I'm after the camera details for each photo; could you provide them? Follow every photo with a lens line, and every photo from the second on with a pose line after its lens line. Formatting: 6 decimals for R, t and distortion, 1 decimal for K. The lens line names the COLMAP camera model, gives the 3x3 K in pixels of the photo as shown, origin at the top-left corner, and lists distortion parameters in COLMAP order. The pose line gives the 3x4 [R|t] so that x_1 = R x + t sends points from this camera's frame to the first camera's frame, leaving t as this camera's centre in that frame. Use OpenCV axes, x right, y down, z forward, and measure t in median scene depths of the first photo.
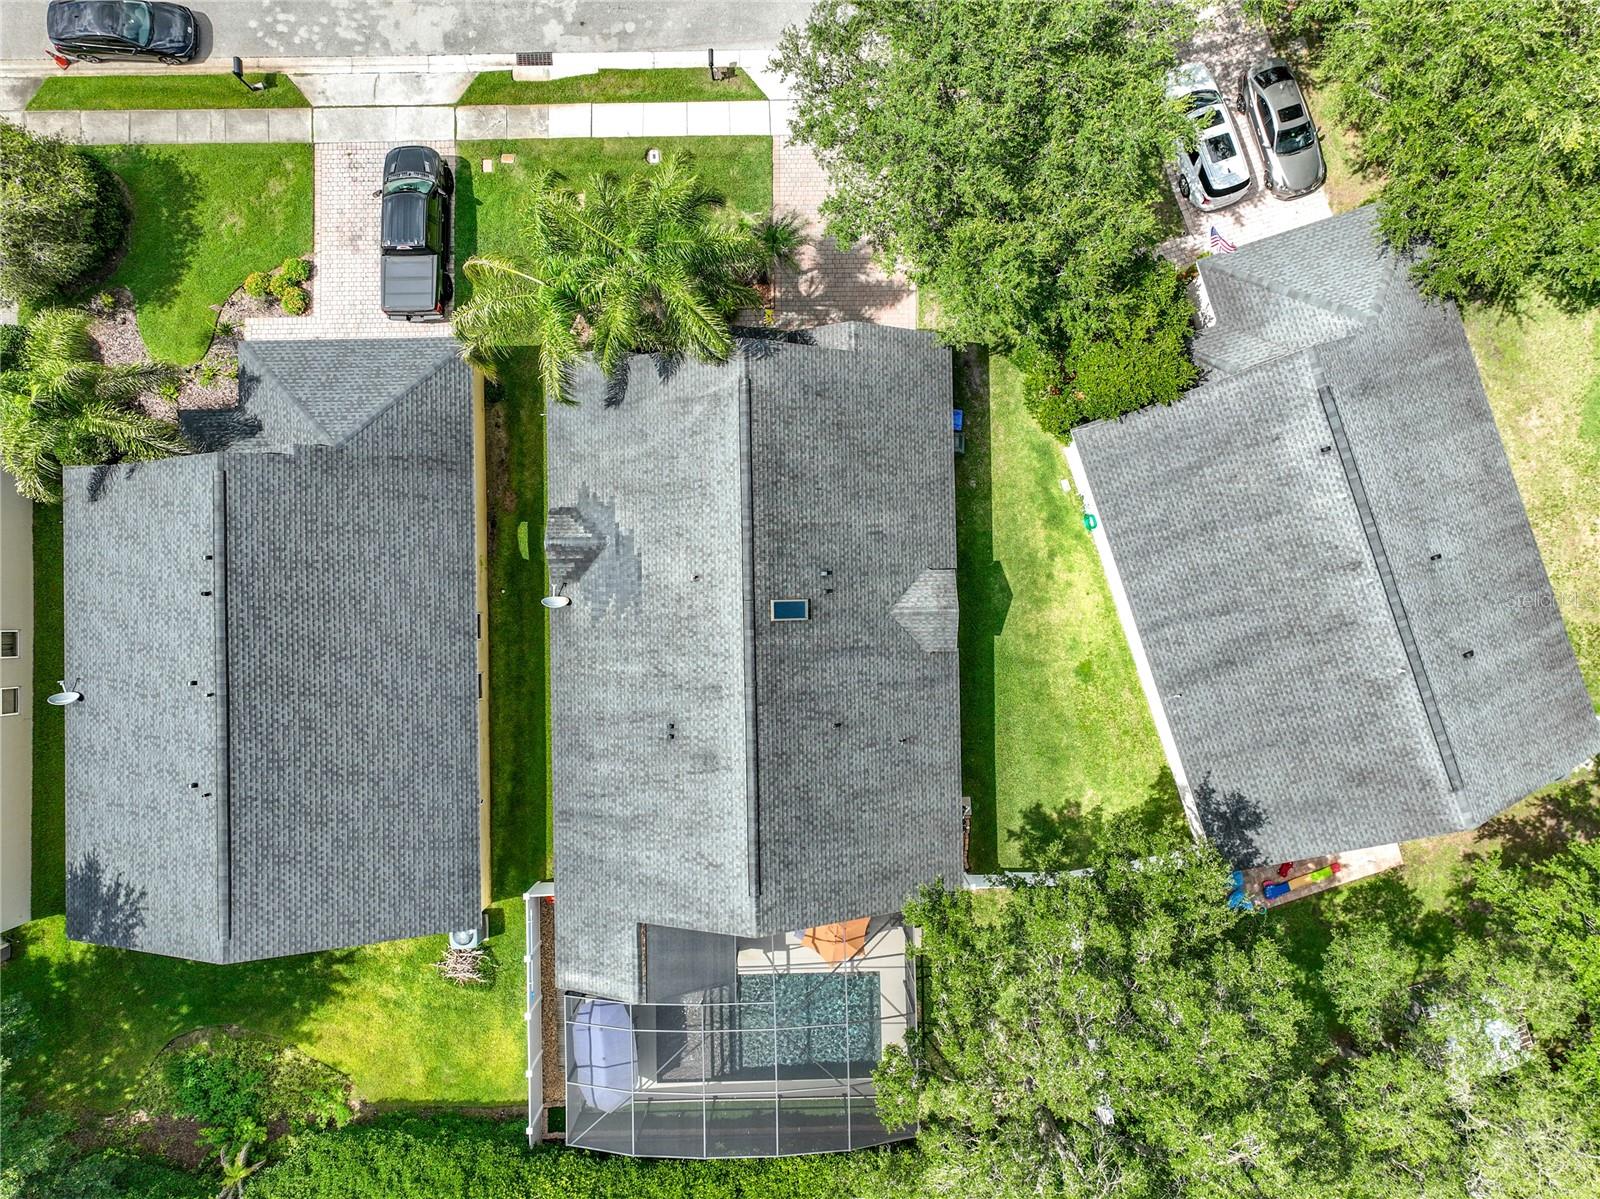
lens RADIAL K [[1161.9, 0, 793.5], [0, 1161.9, 599.4], [0, 0, 1]] dist [-0.004579, 0.026434]
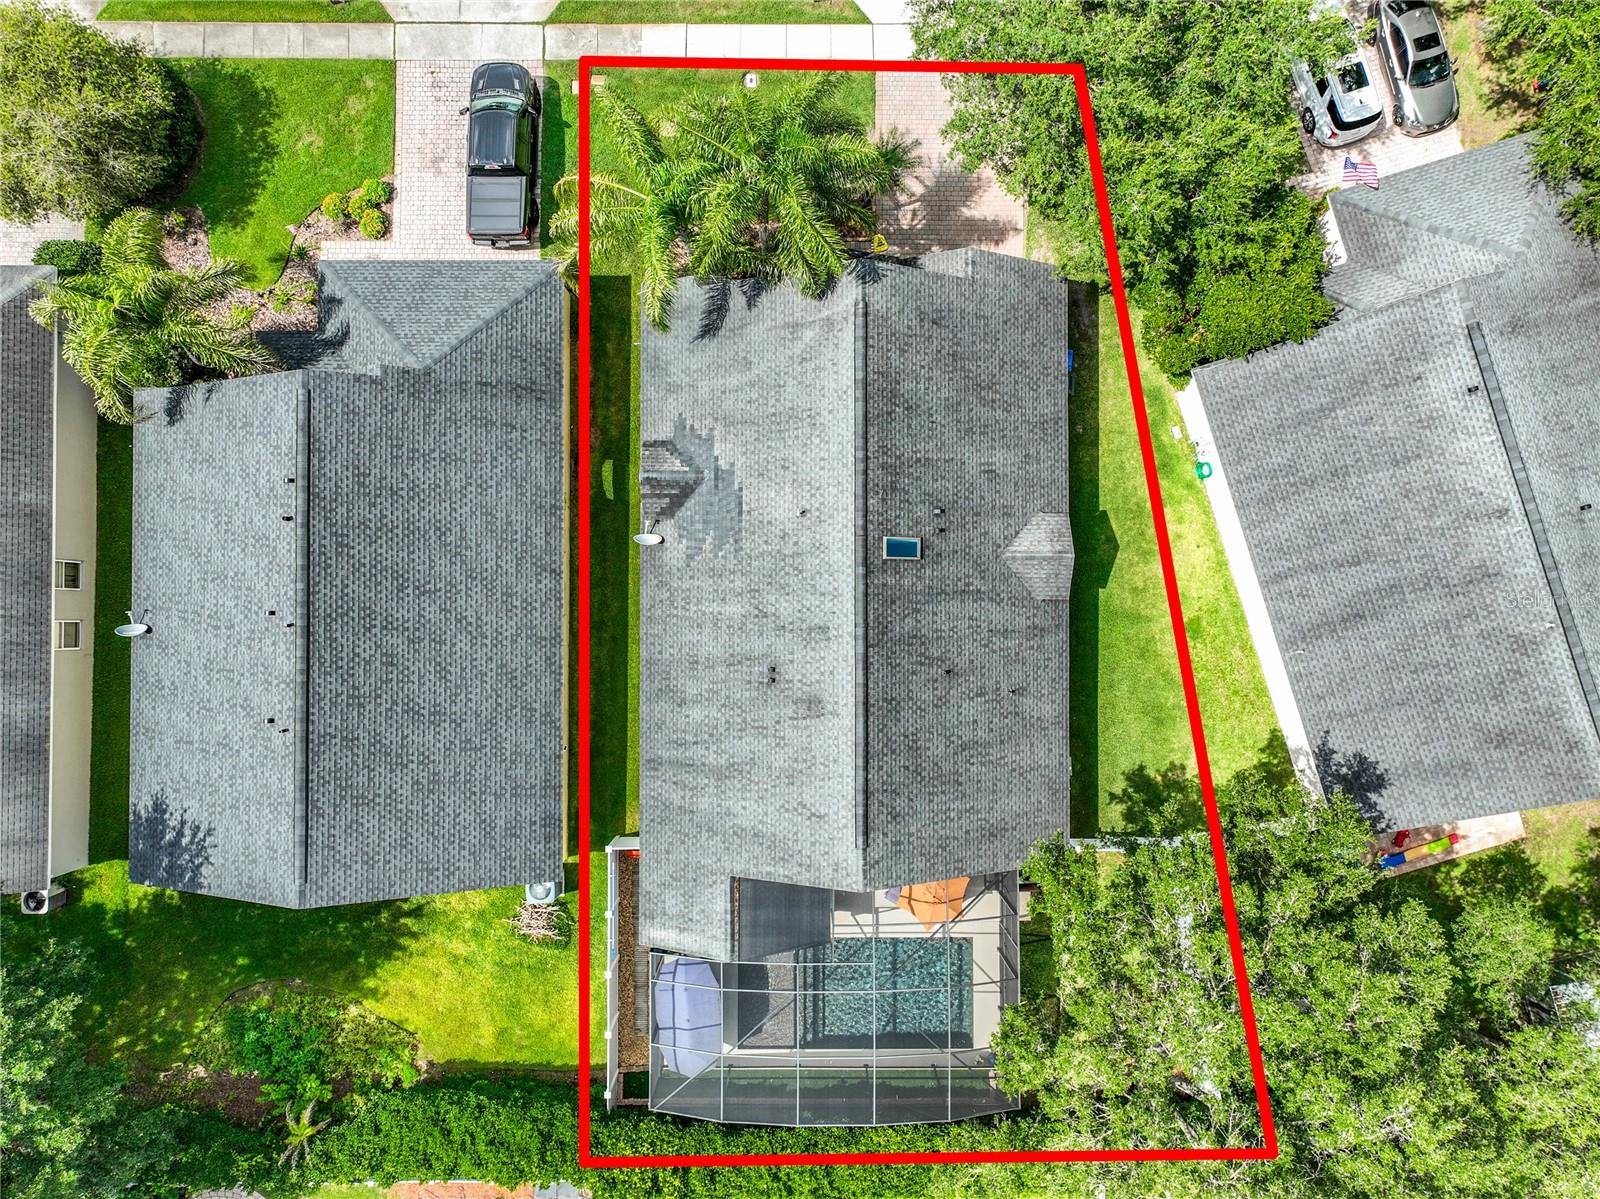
lens RADIAL K [[1161.9, 0, 787.9], [0, 1161.9, 600.0], [0, 0, 1]] dist [-0.004579, 0.026434]
pose [[0.999798, 0.019814, -0.003458, -0.085835], [-0.019813, 0.999804, 0.000392, 0.049184], [0.003465, -0.000323, 0.999994, 0.049142]]
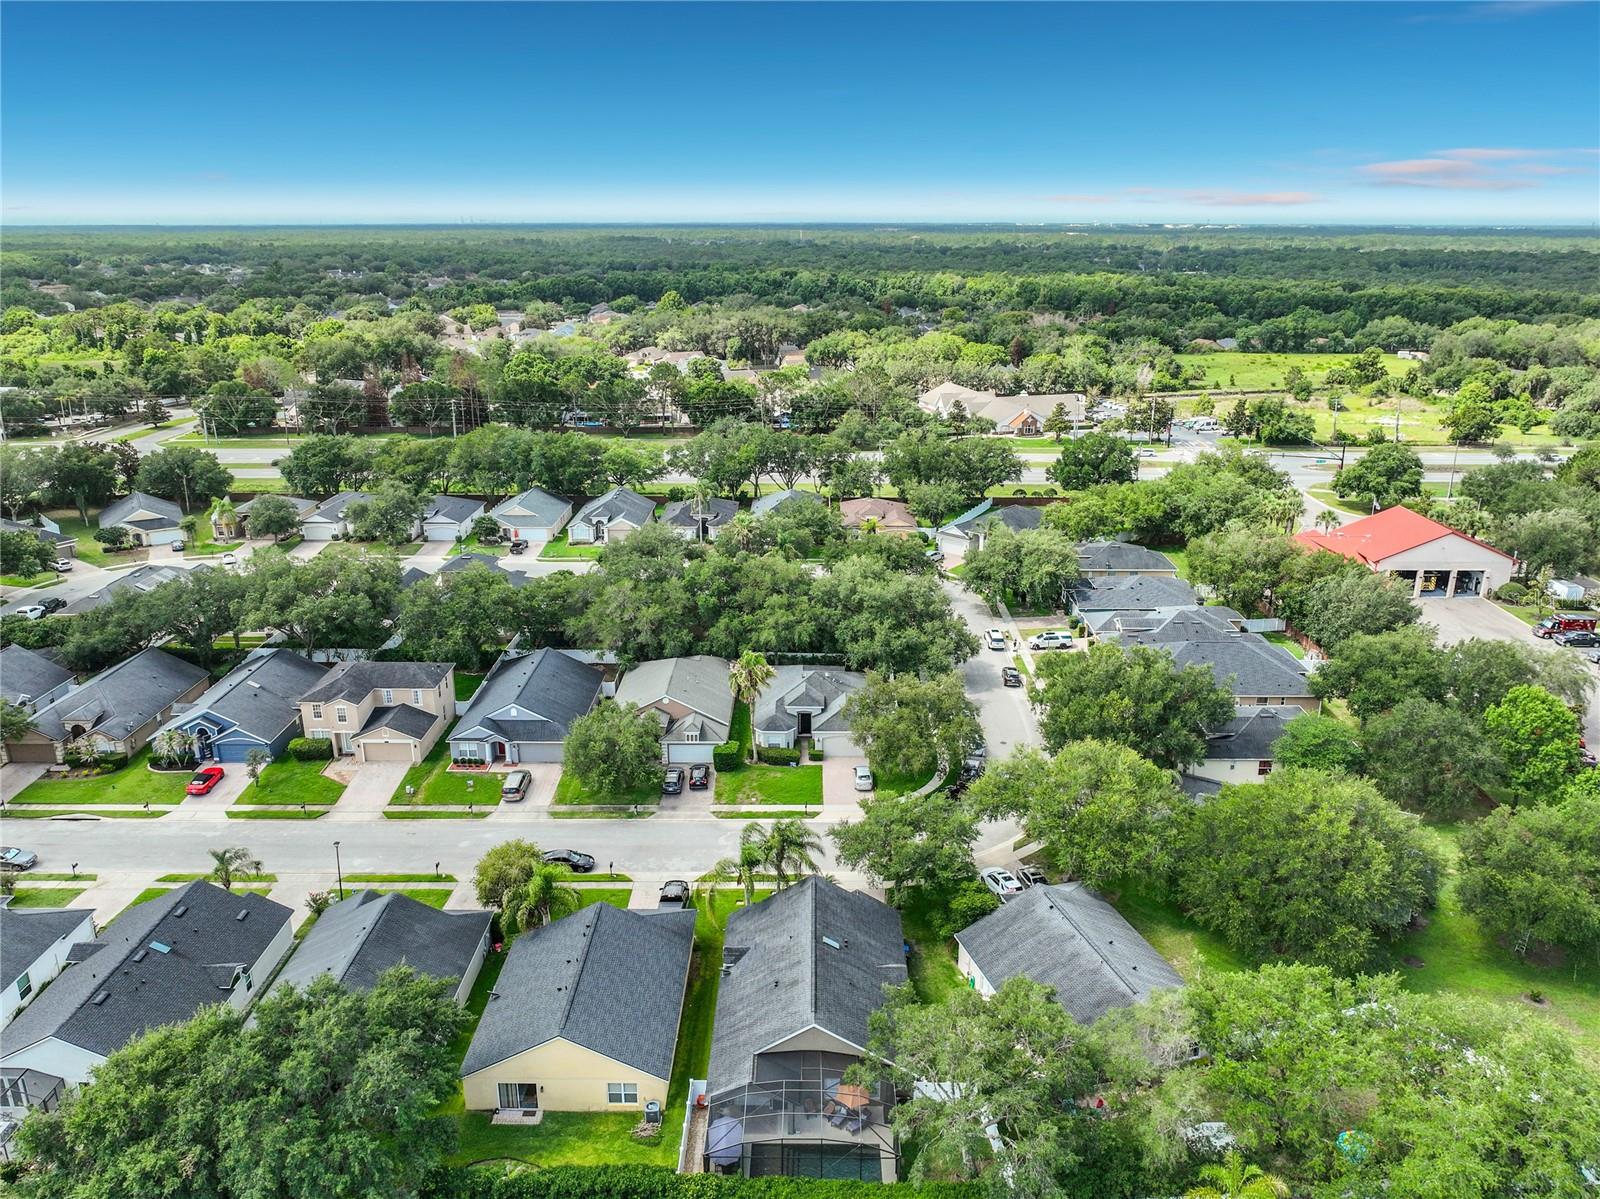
lens RADIAL K [[1161.9, 0, 797.8], [0, 1161.9, 600.5], [0, 0, 1]] dist [-0.004579, 0.026434]
pose [[0.999433, -0.005762, -0.033179, 0.011658], [-0.029463, 0.327571, -0.944367, 1.851595], [0.016310, 0.944809, 0.327216, -0.386059]]
